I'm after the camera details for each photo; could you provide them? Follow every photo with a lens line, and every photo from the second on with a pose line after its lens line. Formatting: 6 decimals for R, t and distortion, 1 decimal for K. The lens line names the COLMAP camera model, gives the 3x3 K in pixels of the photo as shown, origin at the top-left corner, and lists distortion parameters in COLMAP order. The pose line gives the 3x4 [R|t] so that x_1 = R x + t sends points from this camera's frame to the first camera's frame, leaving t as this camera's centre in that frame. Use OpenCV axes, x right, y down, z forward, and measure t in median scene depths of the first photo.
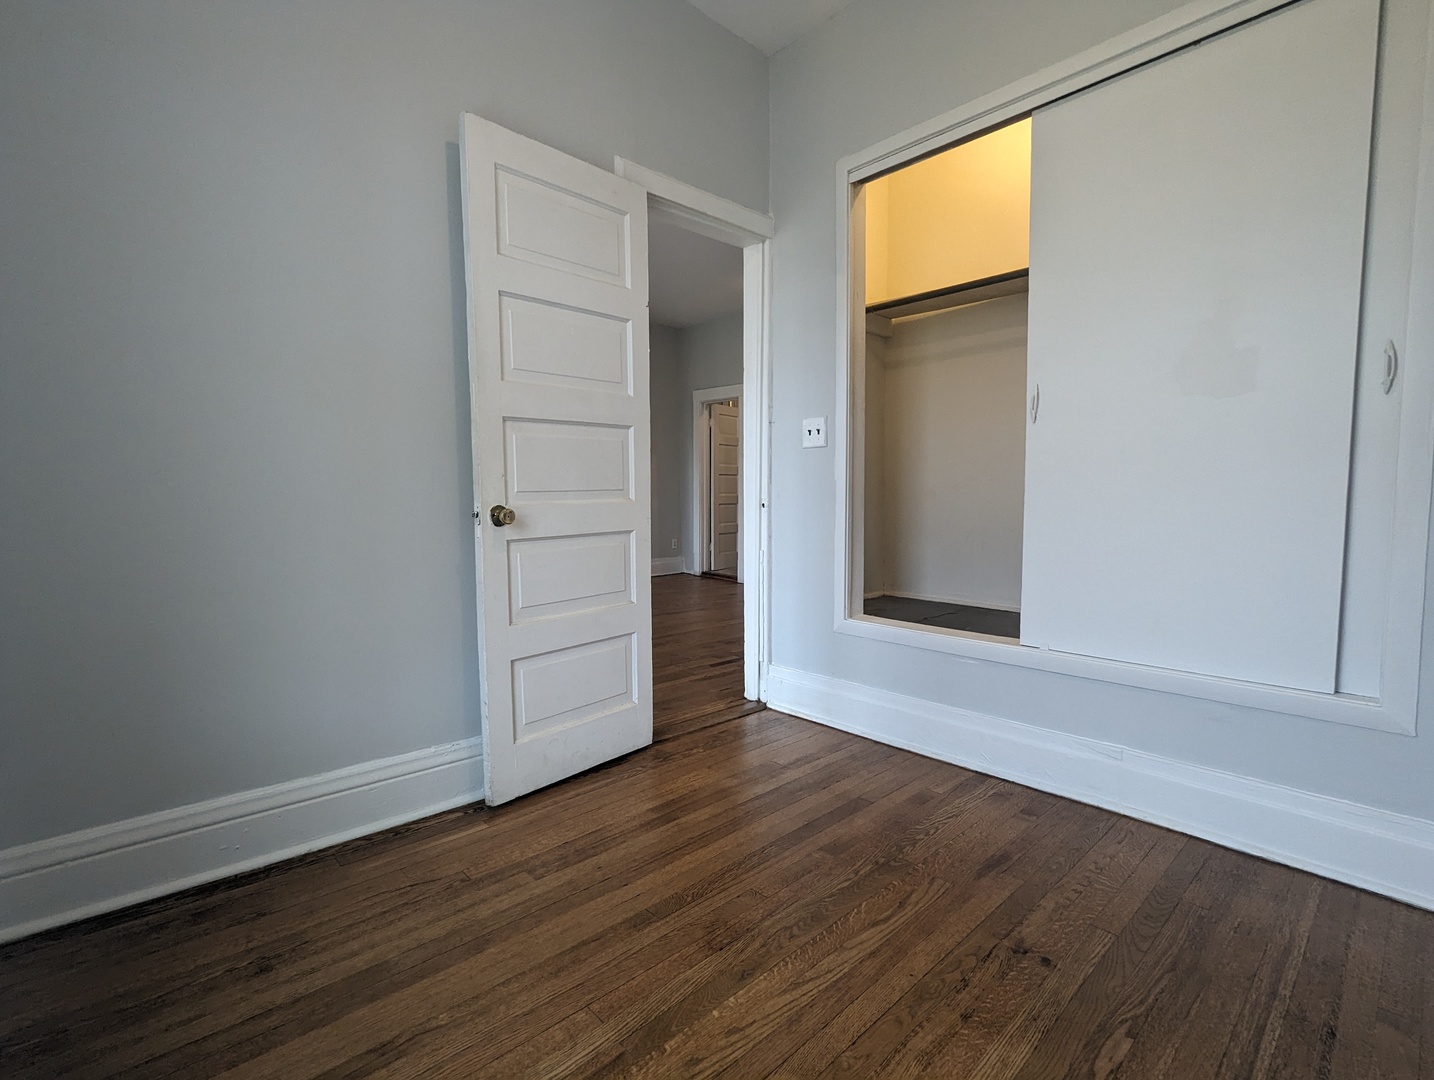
lens RADIAL K [[682.4, 0, 723.4], [0, 682.4, 532.7], [0, 0, 1]] dist [-0.002094, -0.000099]
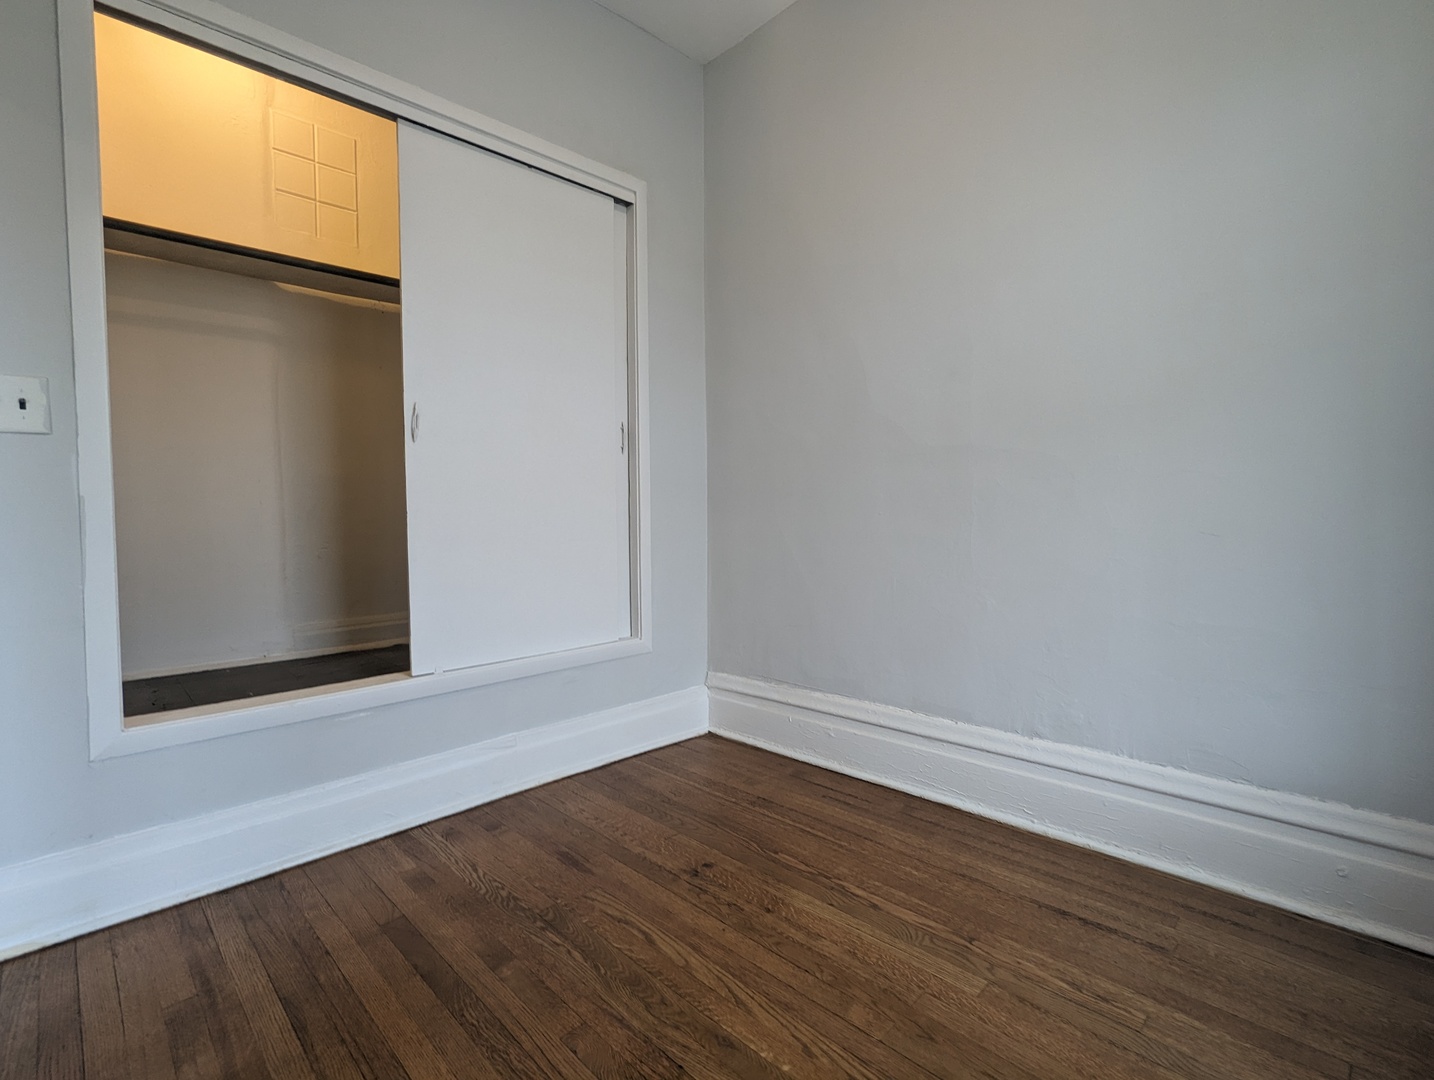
lens RADIAL K [[678.7, 0, 721.1], [0, 678.7, 534.2], [0, 0, 1]] dist [-0.004695, -0.001122]
pose [[-0.020581, -0.026251, 0.999444, -0.670219], [0.072775, 0.996964, 0.027684, -0.035008], [-0.997136, 0.073304, -0.018608, 0.777258]]
